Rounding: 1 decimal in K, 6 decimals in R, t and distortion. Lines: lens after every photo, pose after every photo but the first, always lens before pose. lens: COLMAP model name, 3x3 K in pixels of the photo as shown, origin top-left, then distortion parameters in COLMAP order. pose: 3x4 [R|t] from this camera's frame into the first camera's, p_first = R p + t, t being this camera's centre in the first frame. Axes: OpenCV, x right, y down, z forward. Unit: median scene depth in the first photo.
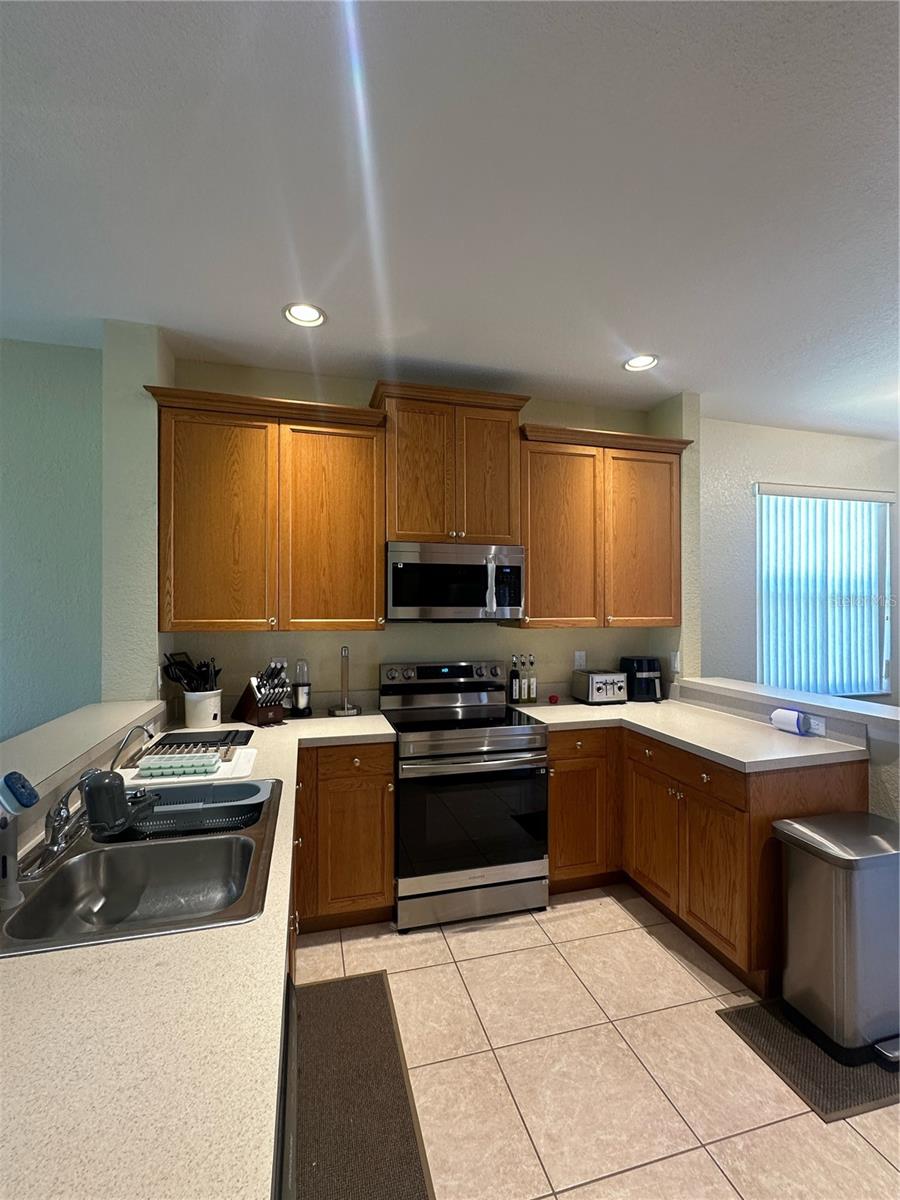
lens RADIAL K [[523.4, 0, 448.6], [0, 523.4, 604.7], [0, 0, 1]] dist [-0.001684, -0.000152]
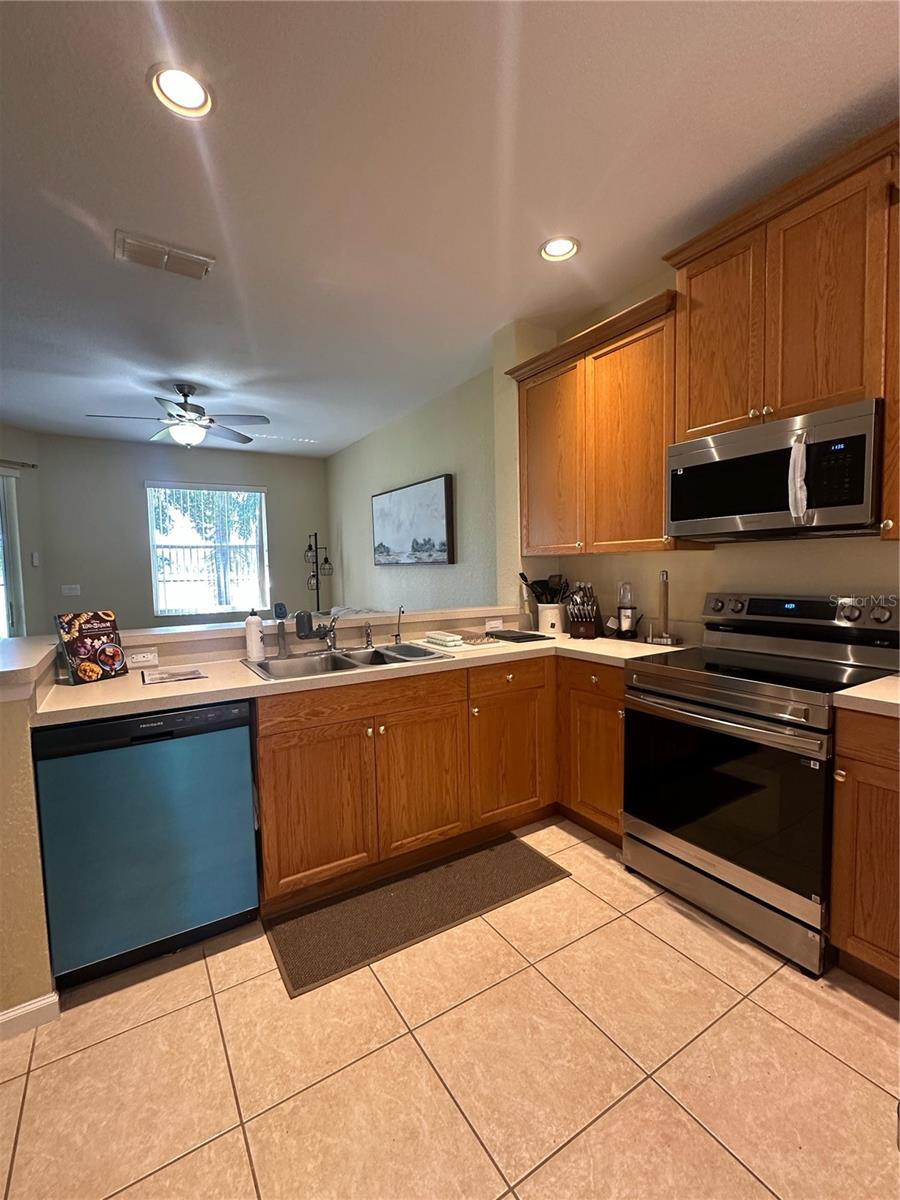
lens RADIAL K [[523.4, 0, 448.5], [0, 523.4, 603.0], [0, 0, 1]] dist [-0.001684, -0.000152]
pose [[0.288520, 0.058256, -0.955700, 0.649775], [0.025960, 0.997304, 0.068630, 0.071517], [0.957122, -0.044611, 0.286230, 0.416653]]
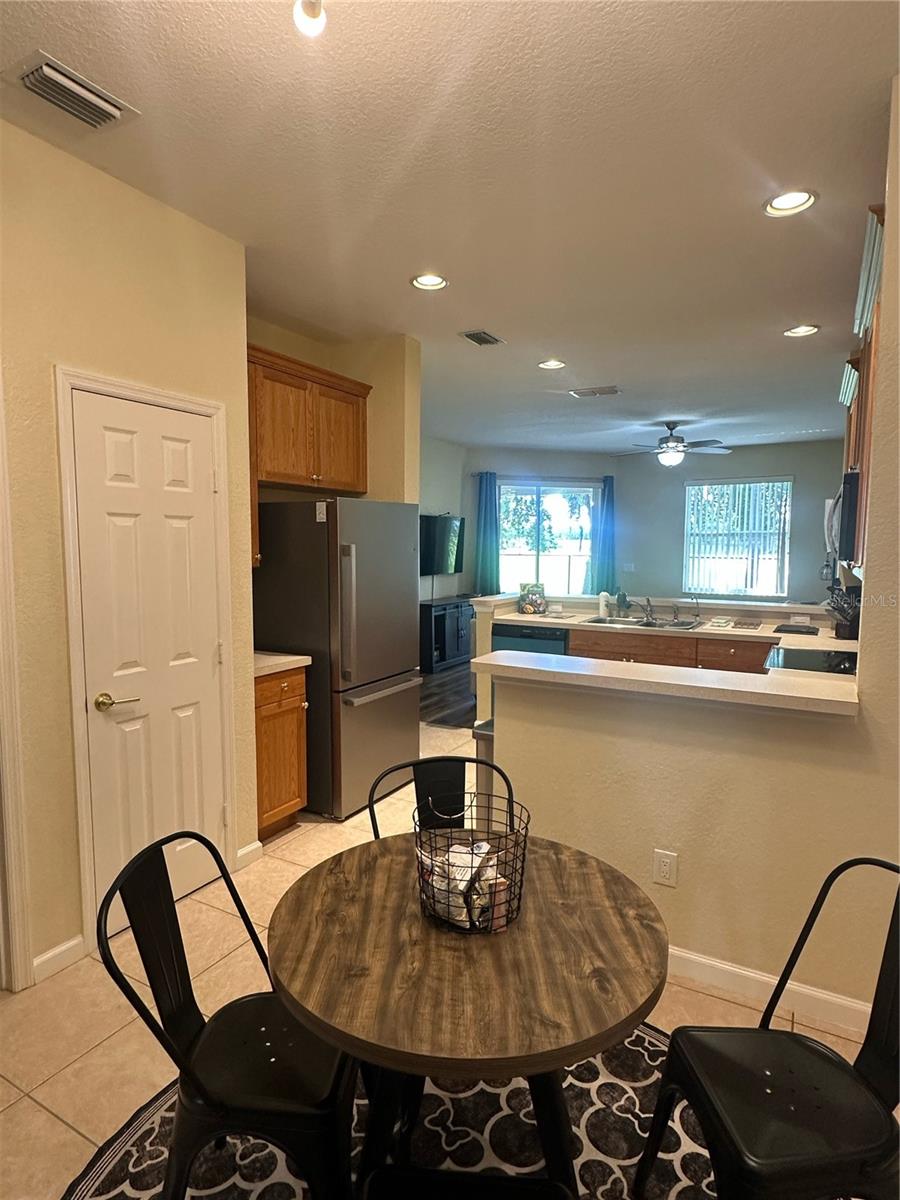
lens RADIAL K [[664.1, 0, 450.2], [0, 664.1, 600.6], [0, 0, 1]] dist [0.000078, 0.000008]
pose [[-0.700904, 0.059594, -0.710762, 1.531862], [0.000731, 0.996563, 0.082837, -0.001538], [0.713255, 0.057541, -0.698538, 1.497564]]
